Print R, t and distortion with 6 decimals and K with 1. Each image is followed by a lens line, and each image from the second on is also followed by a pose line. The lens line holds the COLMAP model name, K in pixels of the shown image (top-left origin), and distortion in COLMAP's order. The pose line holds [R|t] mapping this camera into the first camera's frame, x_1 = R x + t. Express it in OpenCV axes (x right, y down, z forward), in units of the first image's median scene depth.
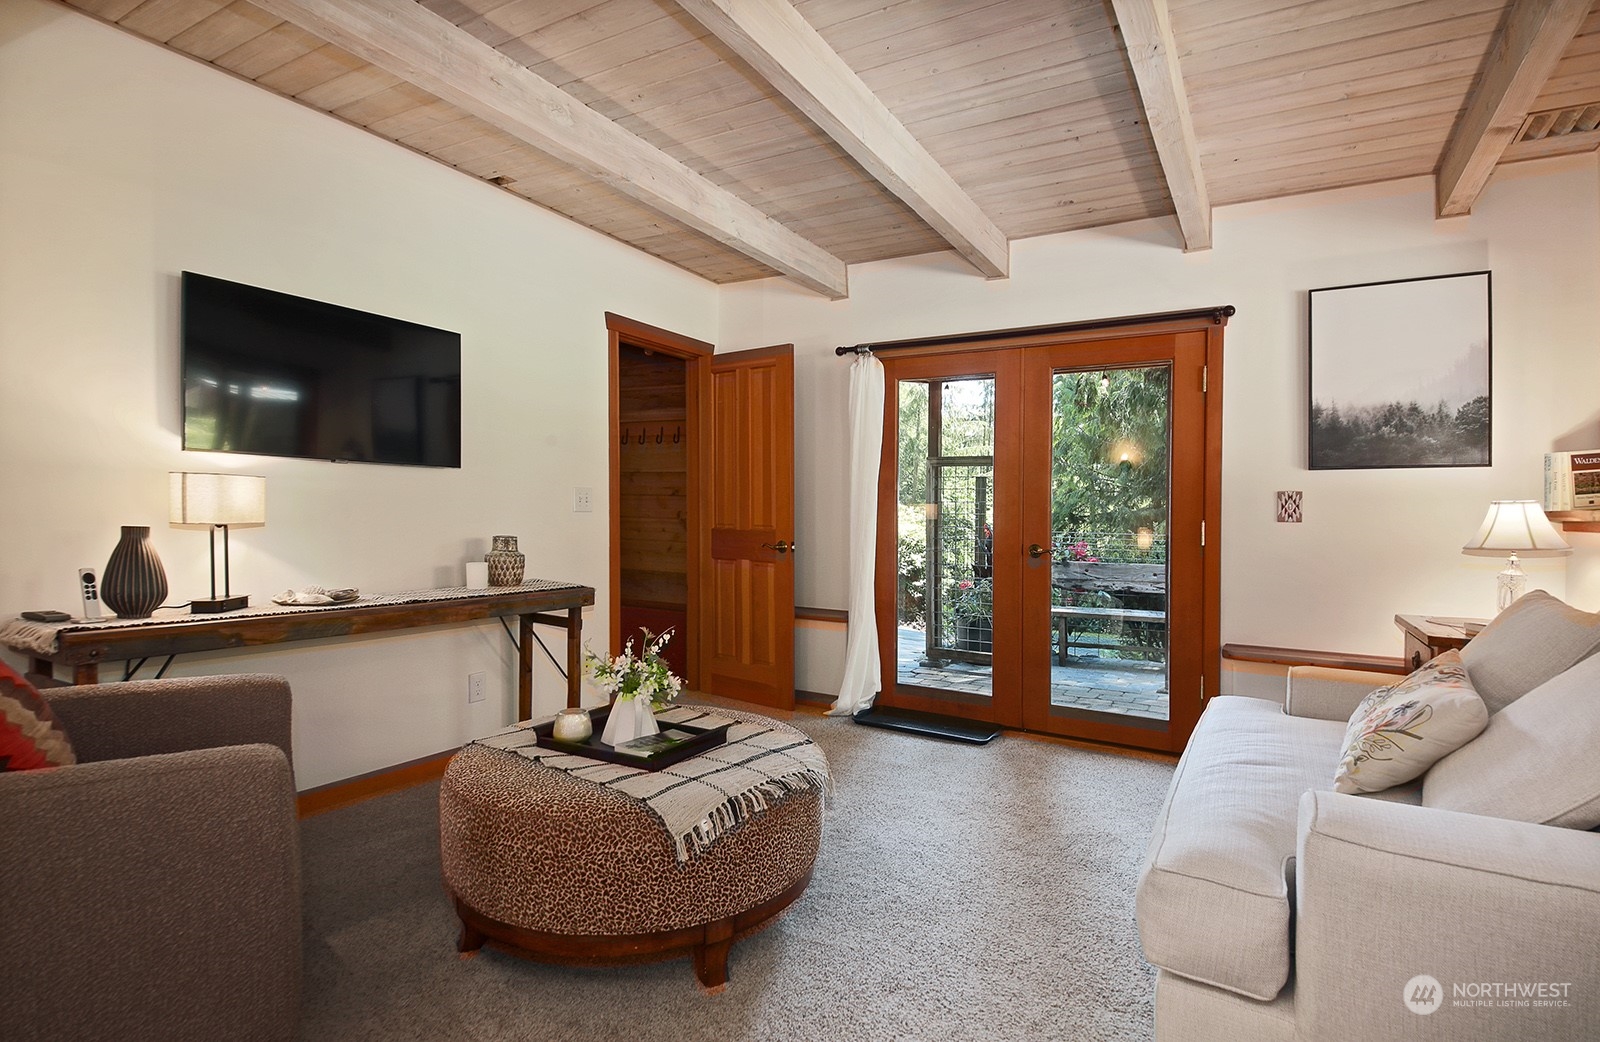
lens RADIAL K [[767.4, 0, 800.0], [0, 767.4, 521.0], [0, 0, 1]] dist [-0.037941, -0.000213]
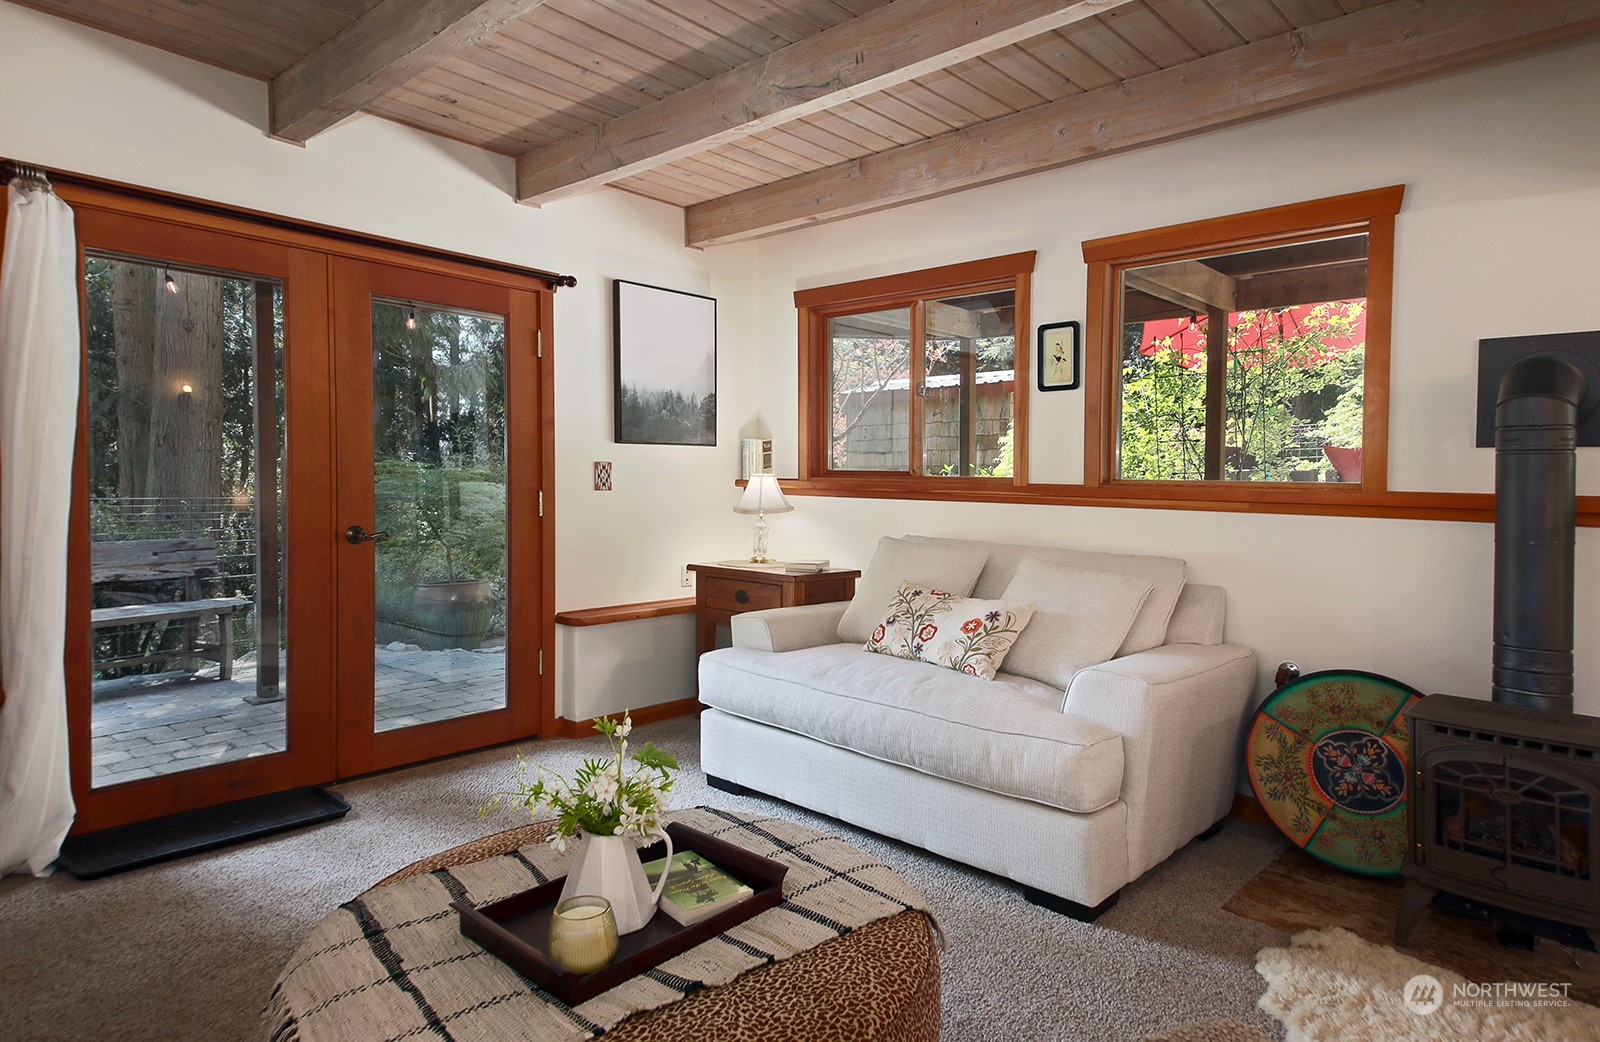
lens RADIAL K [[904.5, 0, 799.4], [0, 904.5, 473.8], [0, 0, 1]] dist [0.000519, -0.000769]
pose [[0.180936, -0.009265, 0.983451, -0.568858], [-0.003776, 0.999942, 0.010115, -0.036506], [-0.983488, -0.005544, 0.180890, 0.492099]]
